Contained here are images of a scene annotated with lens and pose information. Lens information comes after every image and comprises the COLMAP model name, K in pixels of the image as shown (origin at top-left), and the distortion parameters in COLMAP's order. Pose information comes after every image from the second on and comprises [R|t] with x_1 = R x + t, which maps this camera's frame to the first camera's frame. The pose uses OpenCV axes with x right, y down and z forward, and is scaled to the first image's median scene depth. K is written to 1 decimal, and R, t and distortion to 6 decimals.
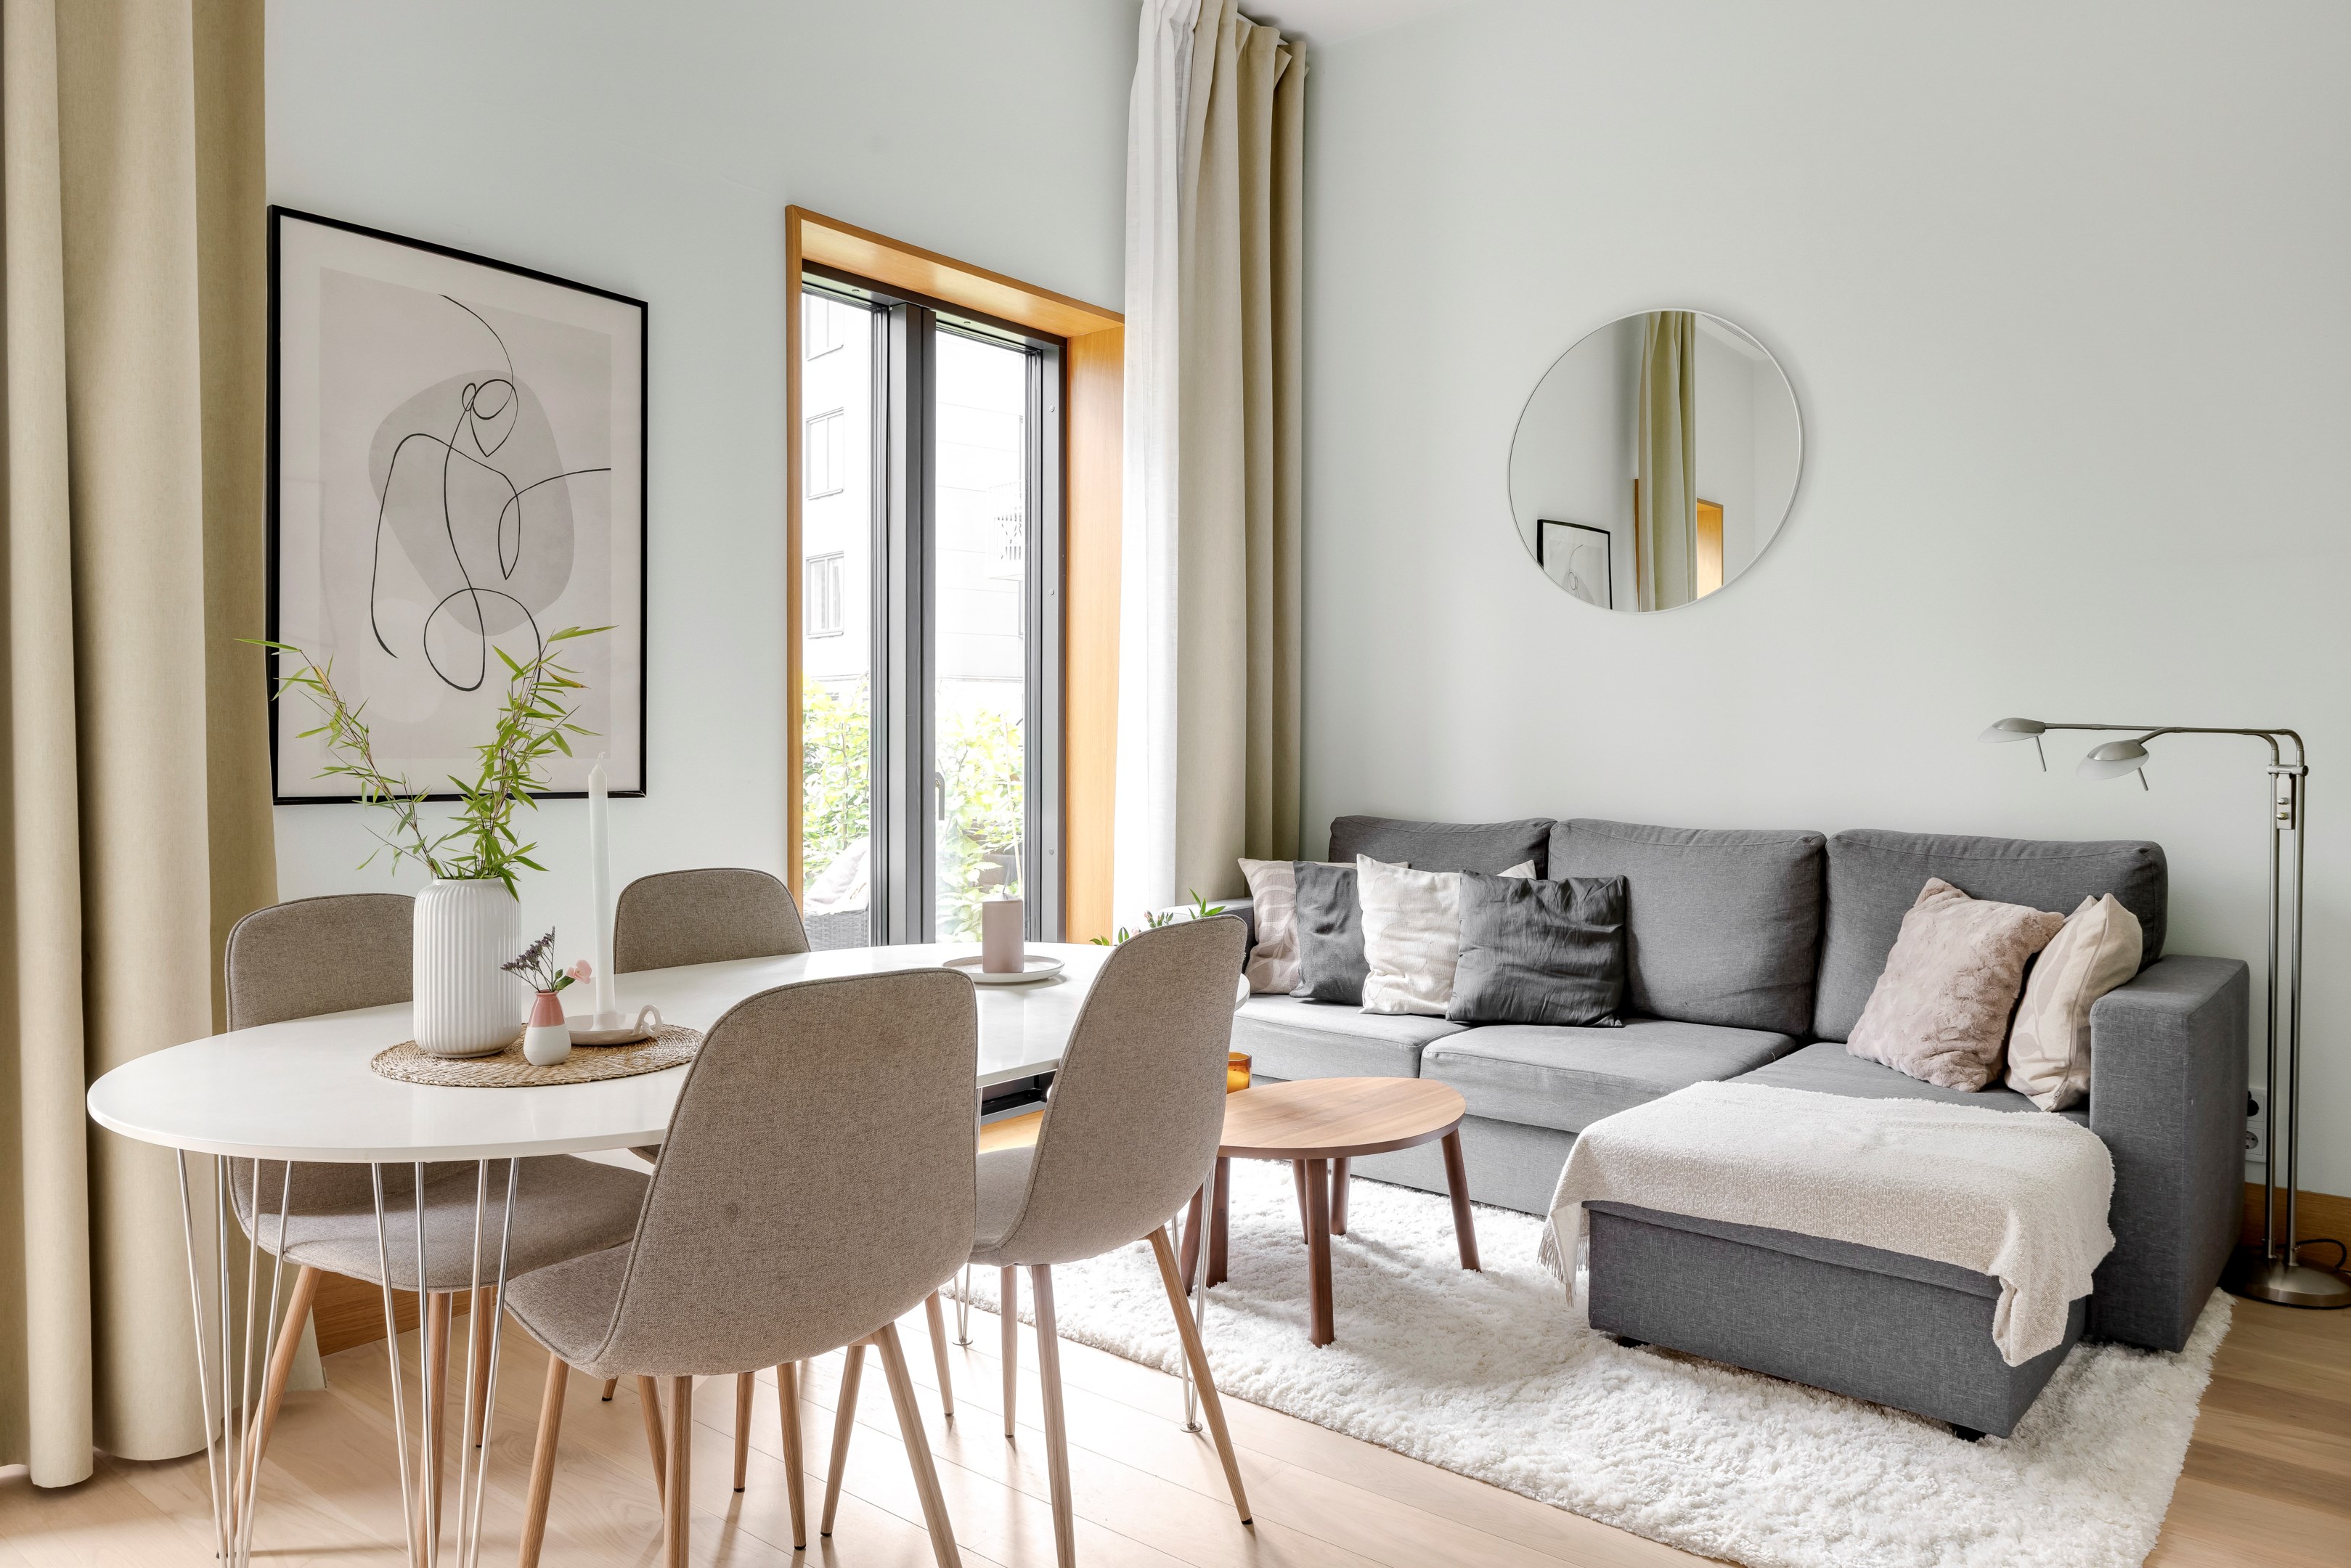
lens RADIAL K [[1536.7, 0, 1156.5], [0, 1536.7, 770.9], [0, 0, 1]] dist [-0.014493, 0.007790]
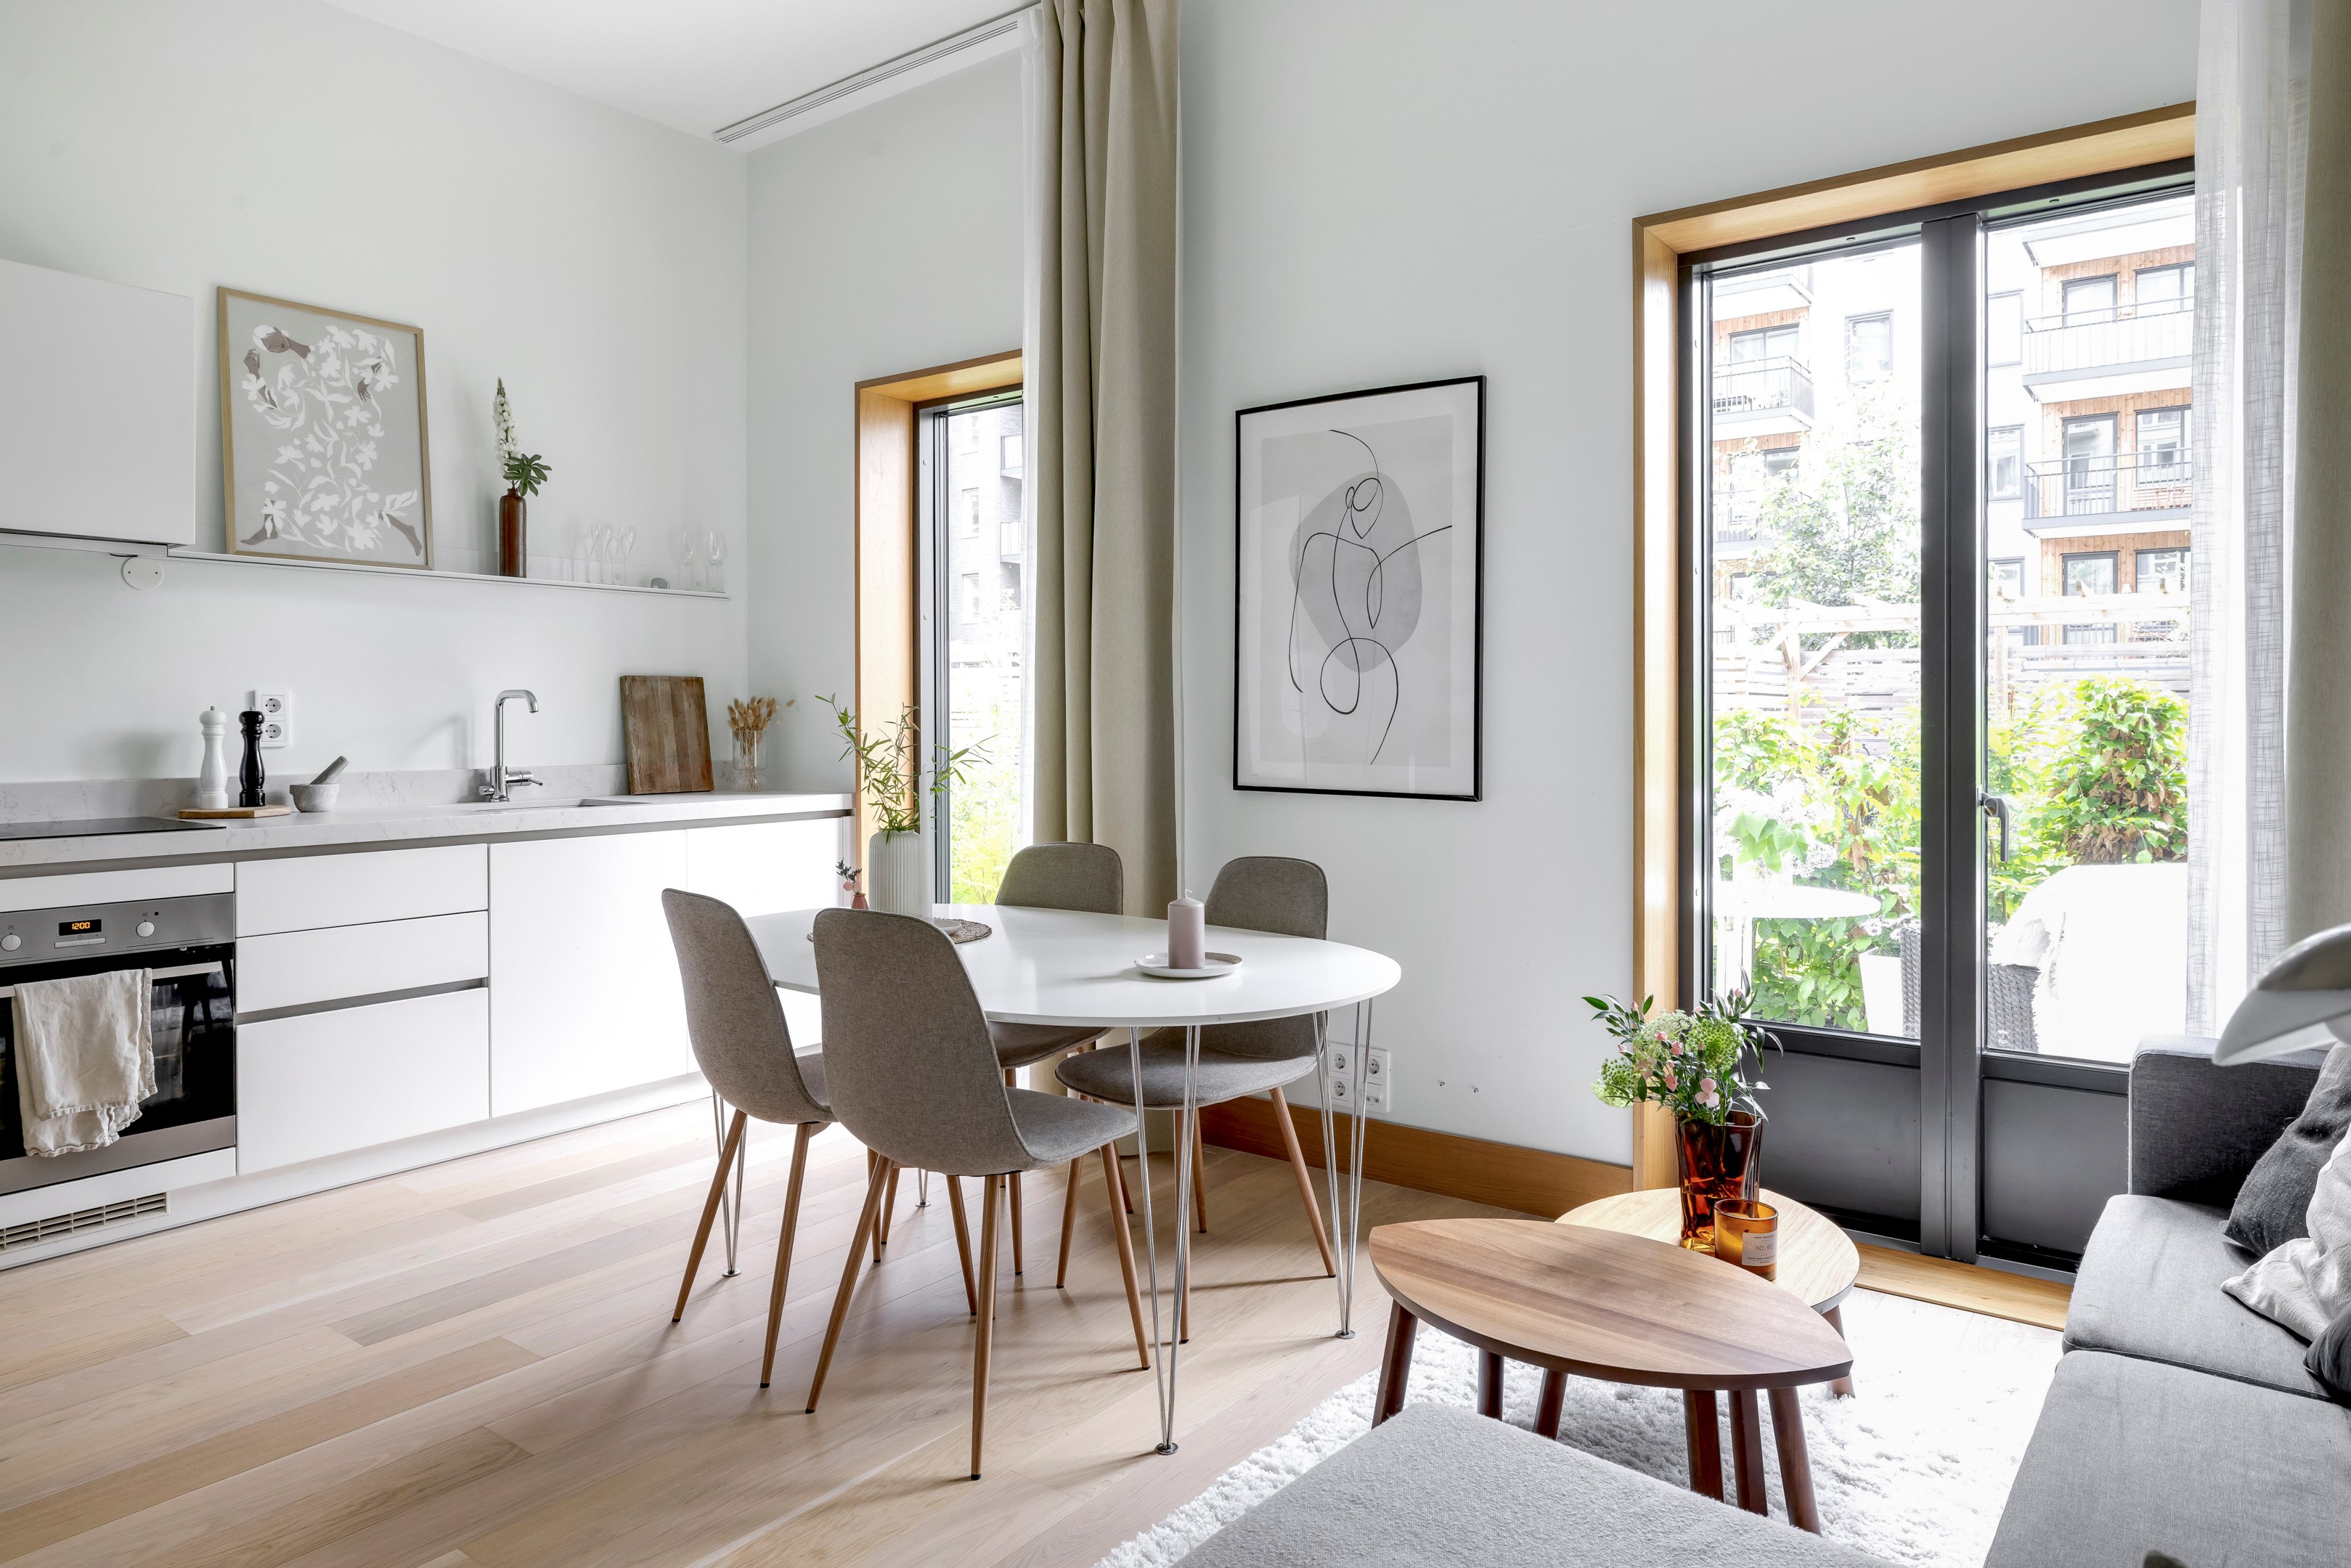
lens RADIAL K [[1511.4, 0, 1141.6], [0, 1511.4, 715.9], [0, 0, 1]] dist [0.079053, -0.008729]
pose [[0.006351, -0.003382, -0.999974, 1.365153], [-0.020602, 0.999782, -0.003512, -0.064613], [0.999768, 0.020624, 0.006280, 1.240000]]
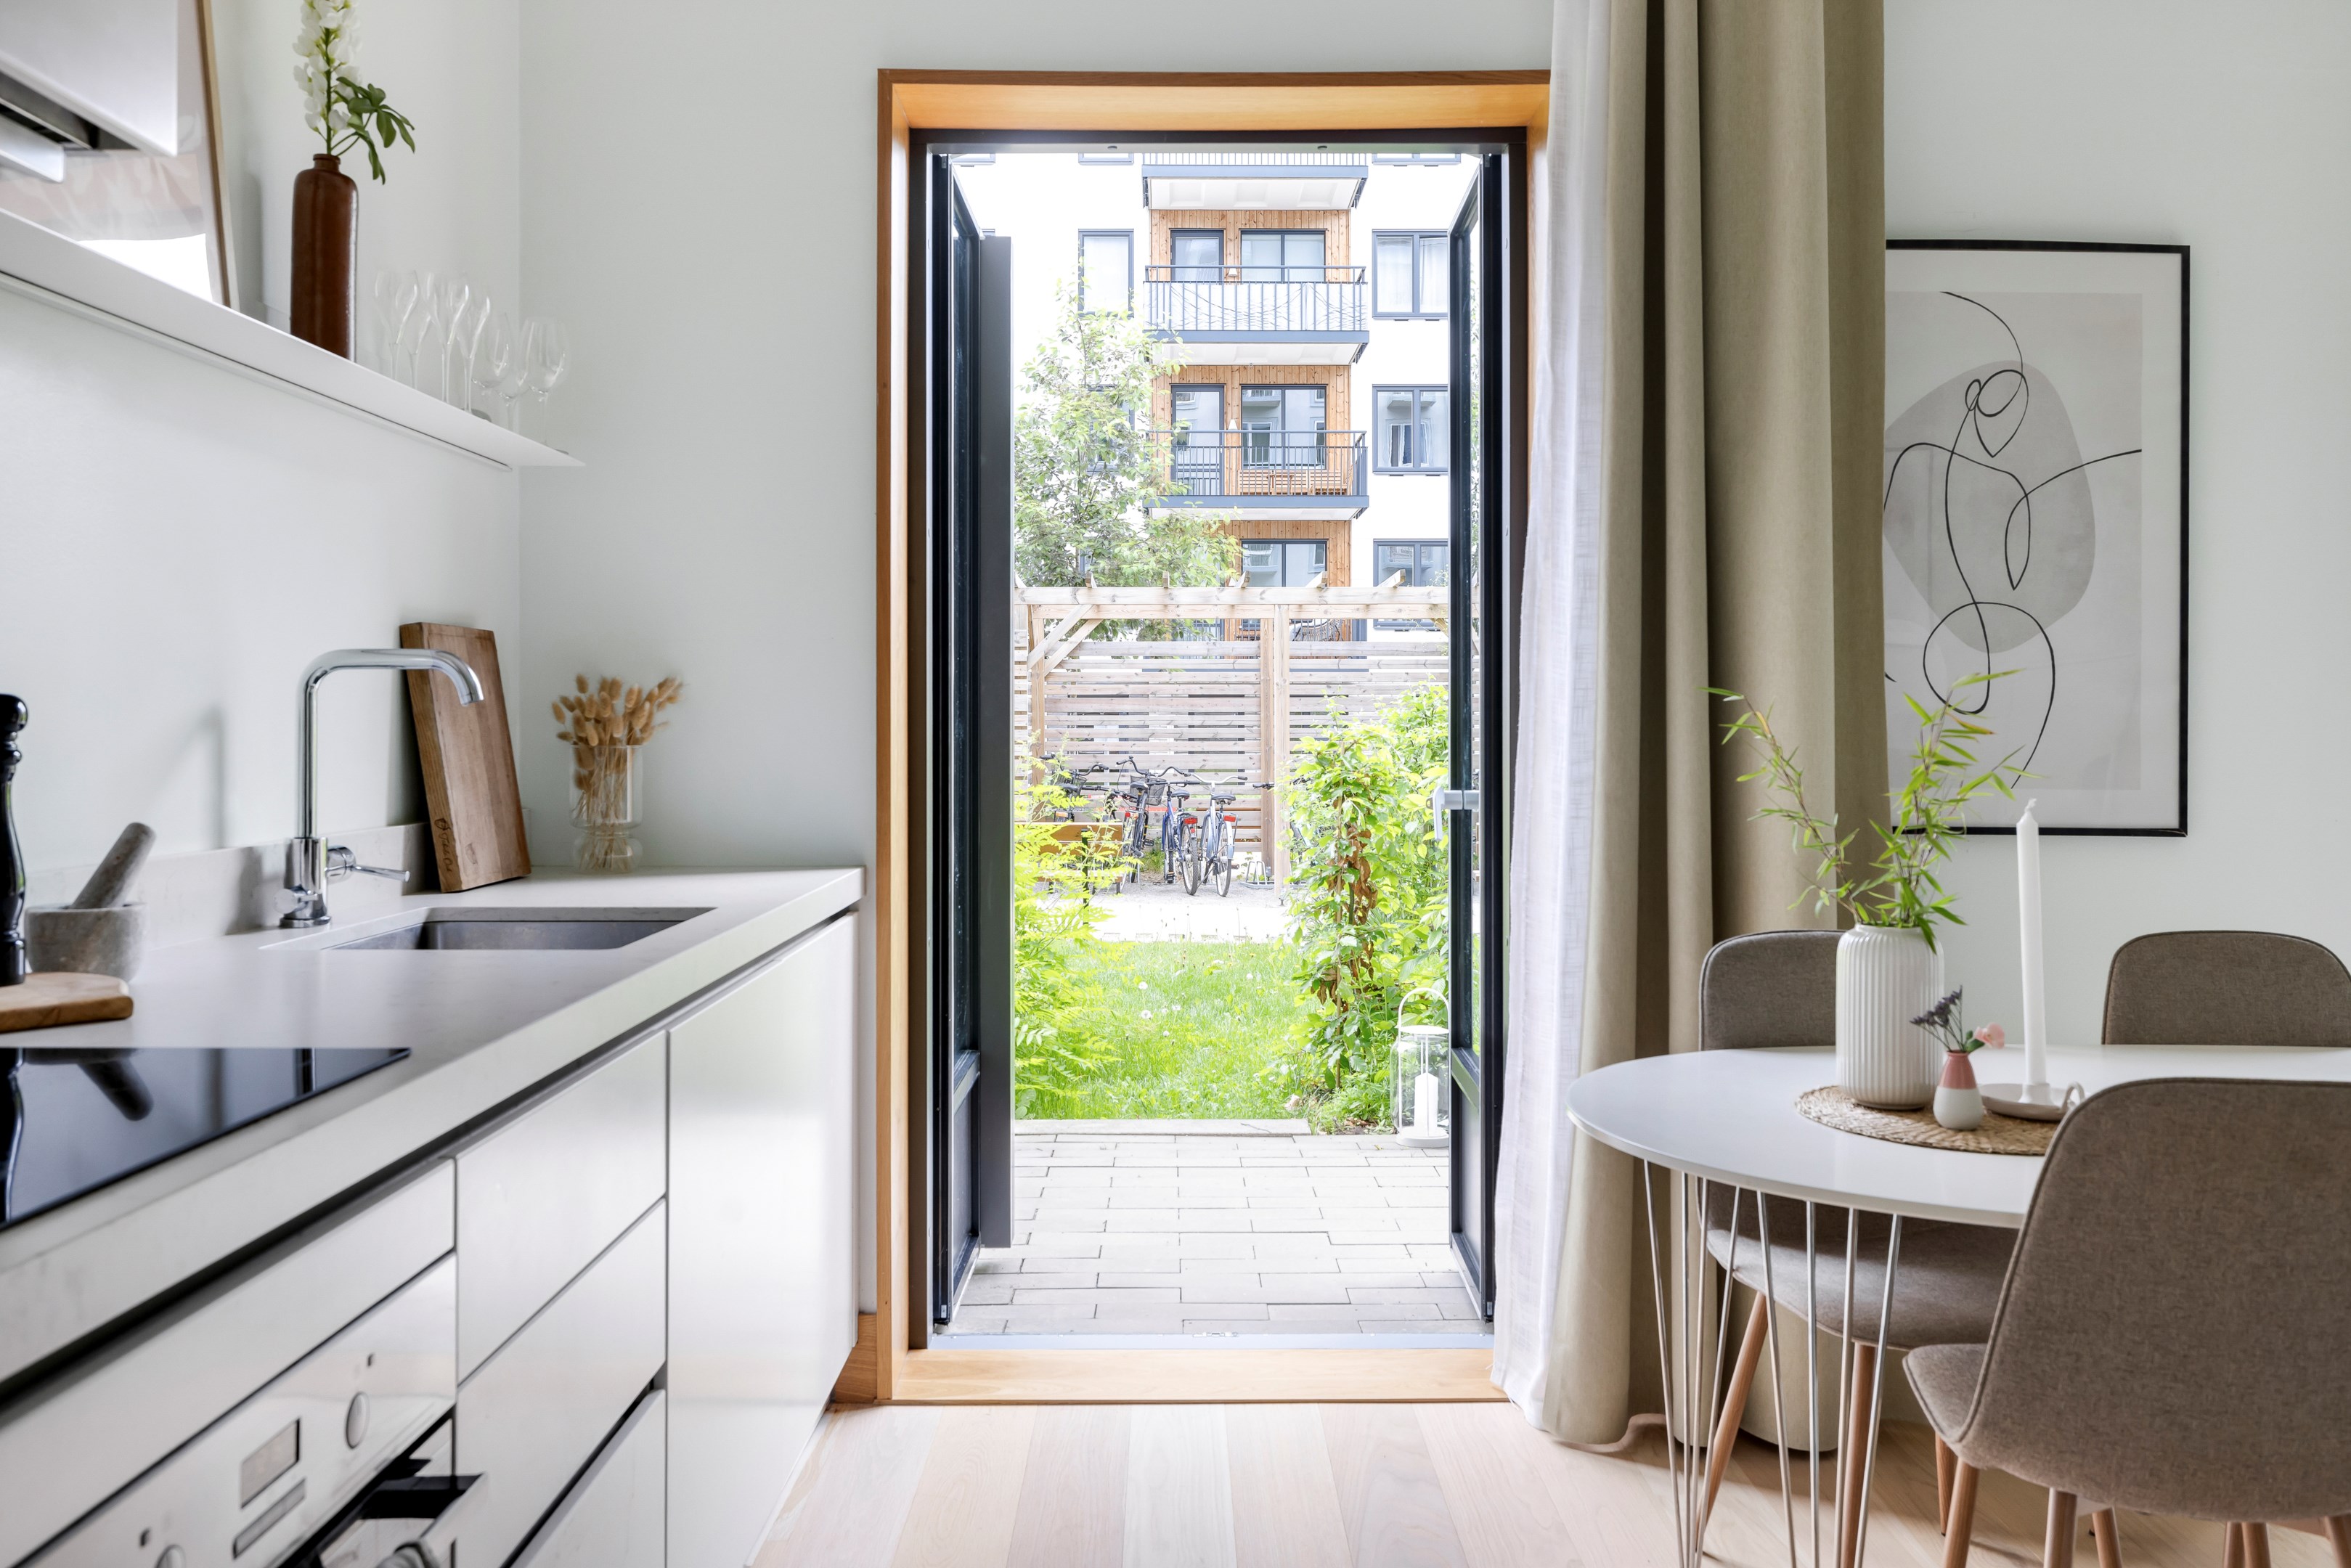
lens RADIAL K [[1874.4, 0, 1201.1], [0, 1874.4, 718.7], [0, 0, 1]] dist [-0.004056, -0.002549]
pose [[0.630034, -0.006313, -0.776542, 0.201755], [-0.014522, 0.999696, -0.019909, -0.031675], [0.776432, 0.023820, 0.629751, -0.098193]]
